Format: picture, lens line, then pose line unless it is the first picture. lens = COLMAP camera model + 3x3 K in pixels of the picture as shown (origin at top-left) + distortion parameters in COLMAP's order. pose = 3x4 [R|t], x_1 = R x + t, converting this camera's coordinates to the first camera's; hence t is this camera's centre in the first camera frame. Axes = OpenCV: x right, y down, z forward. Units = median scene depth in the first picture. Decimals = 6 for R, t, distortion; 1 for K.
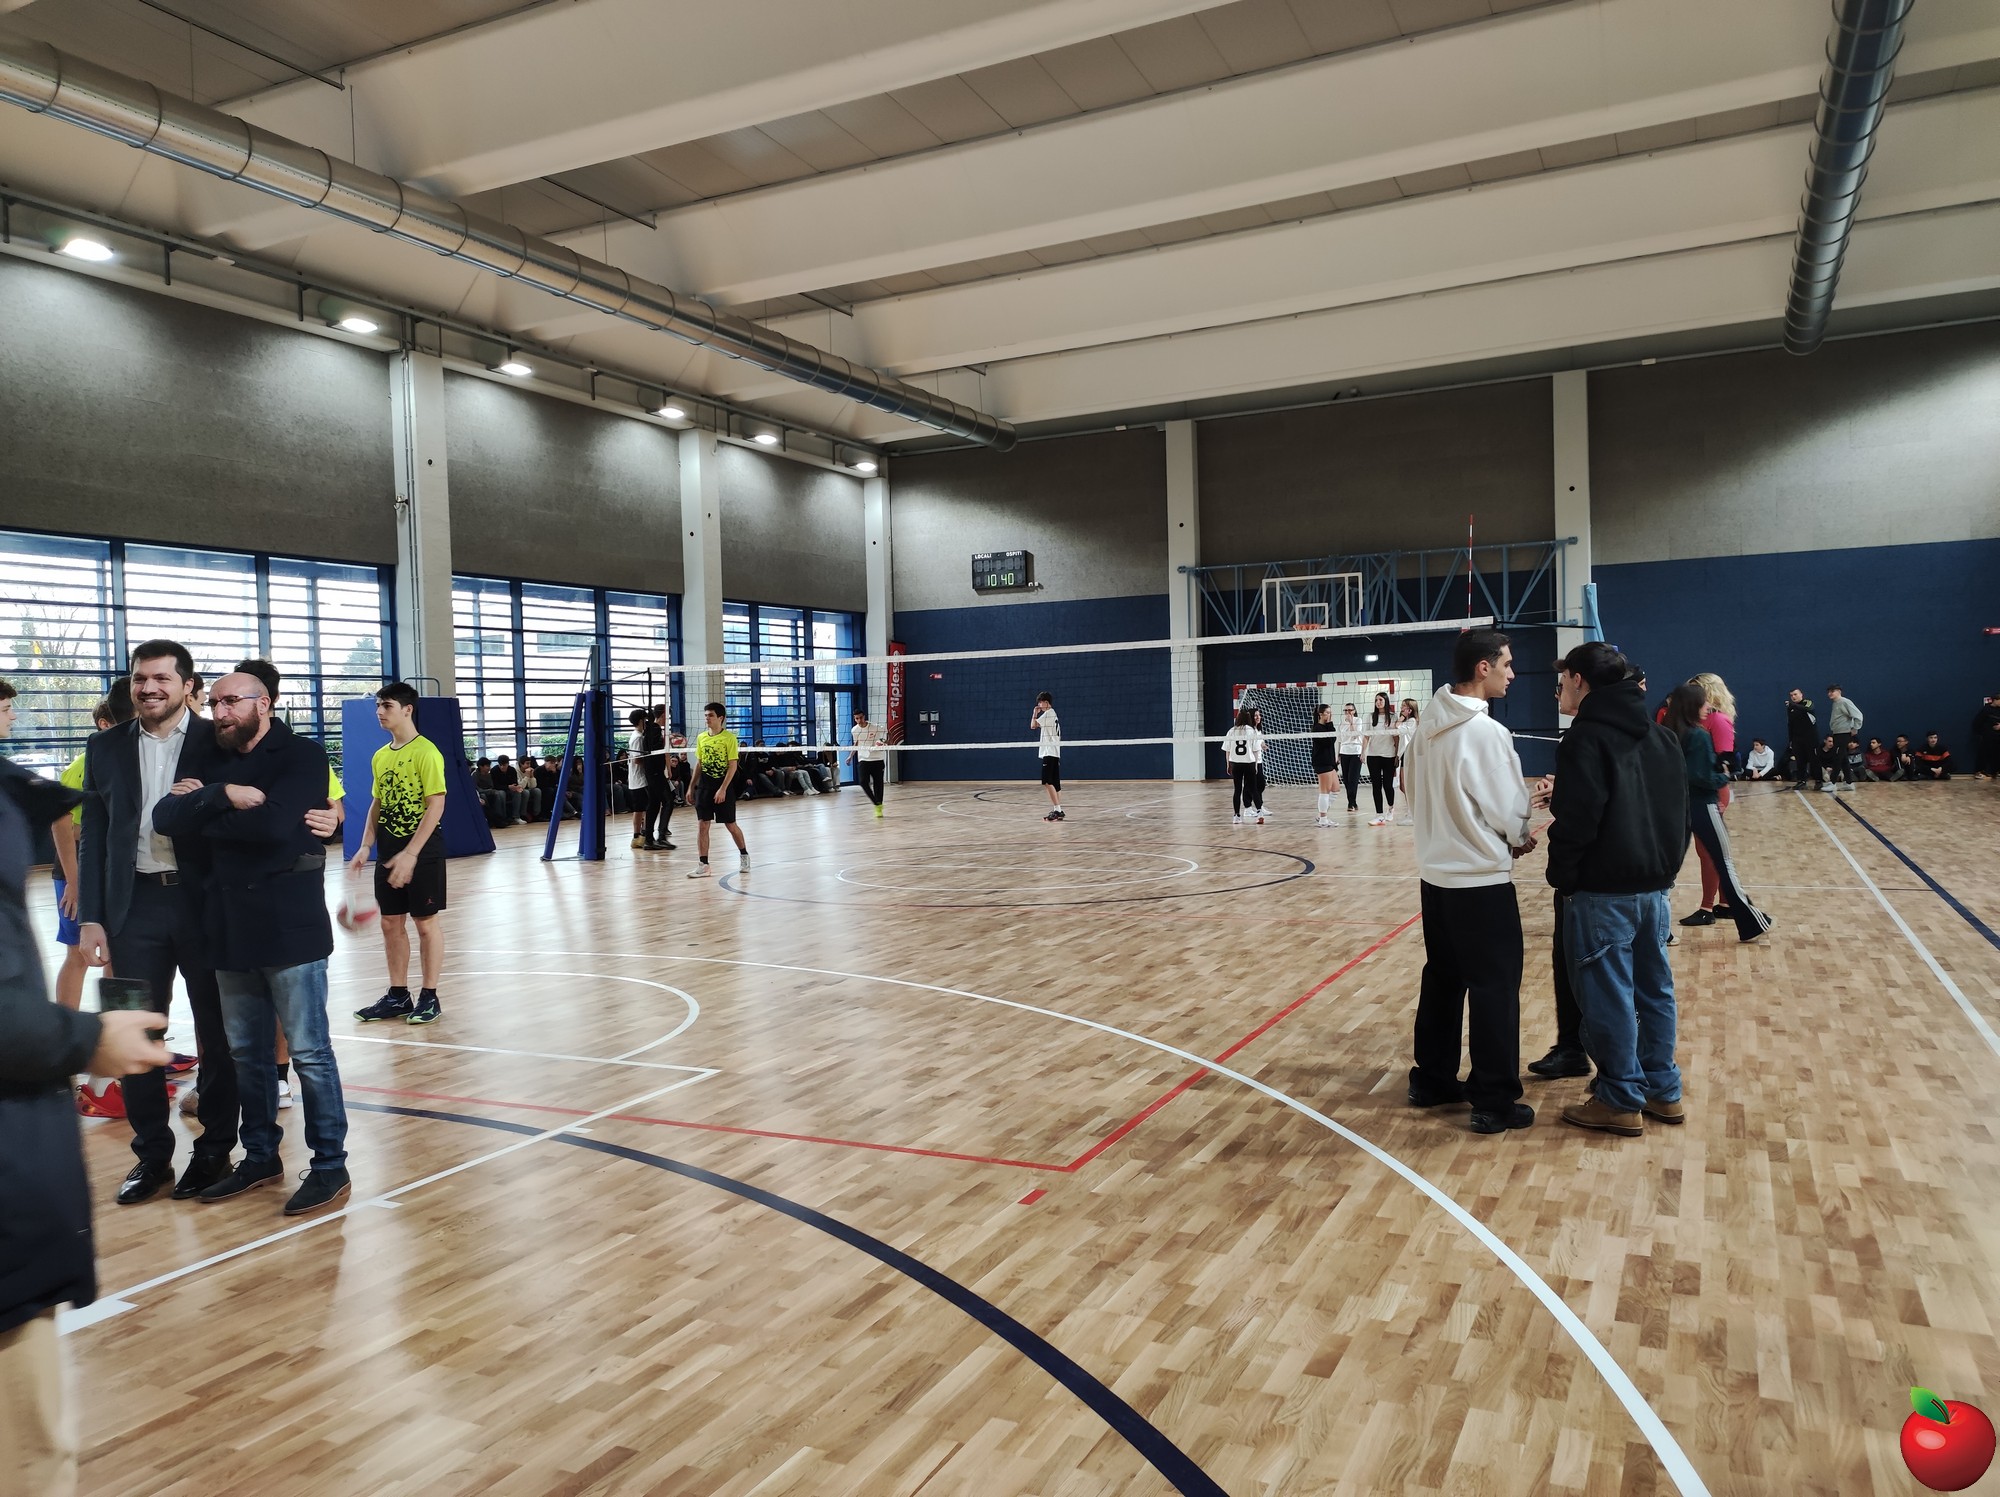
lens RADIAL K [[1456.9, 0, 1004.7], [0, 1456.9, 745.4], [0, 0, 1]] dist [0.074716, -0.079296]
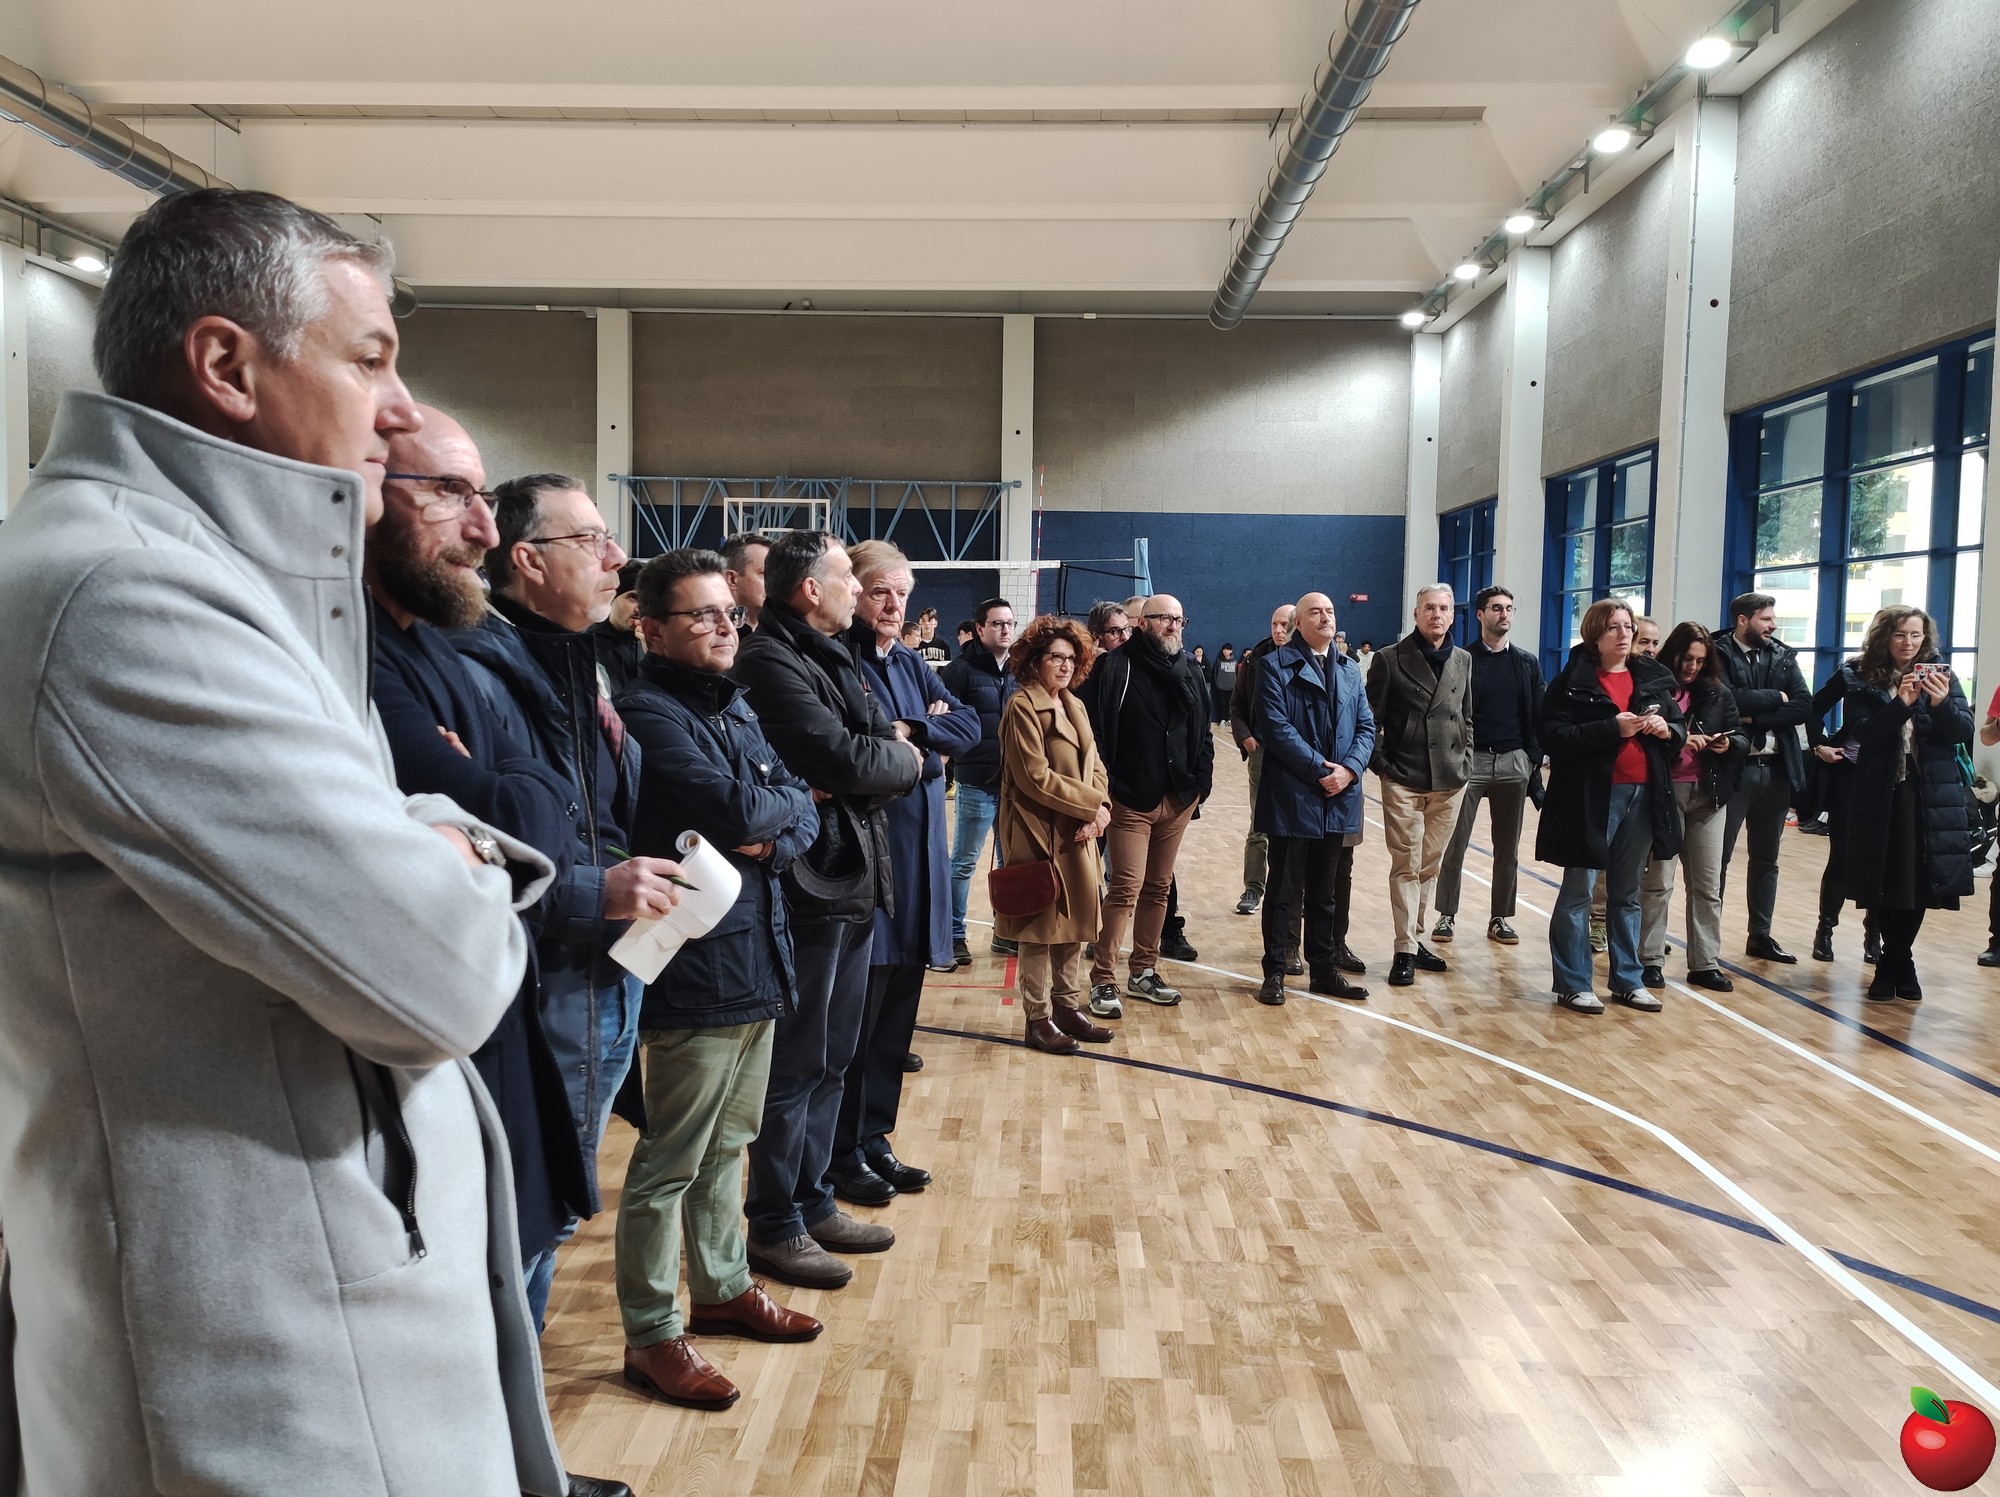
lens RADIAL K [[1698.6, 0, 996.2], [0, 1698.6, 747.9], [0, 0, 1]] dist [0.064844, -0.062843]
pose [[0.911474, 0.019256, 0.410906, -0.111155], [-0.034624, 0.998950, 0.029991, 0.006646], [-0.409898, -0.041564, 0.911184, -0.066797]]
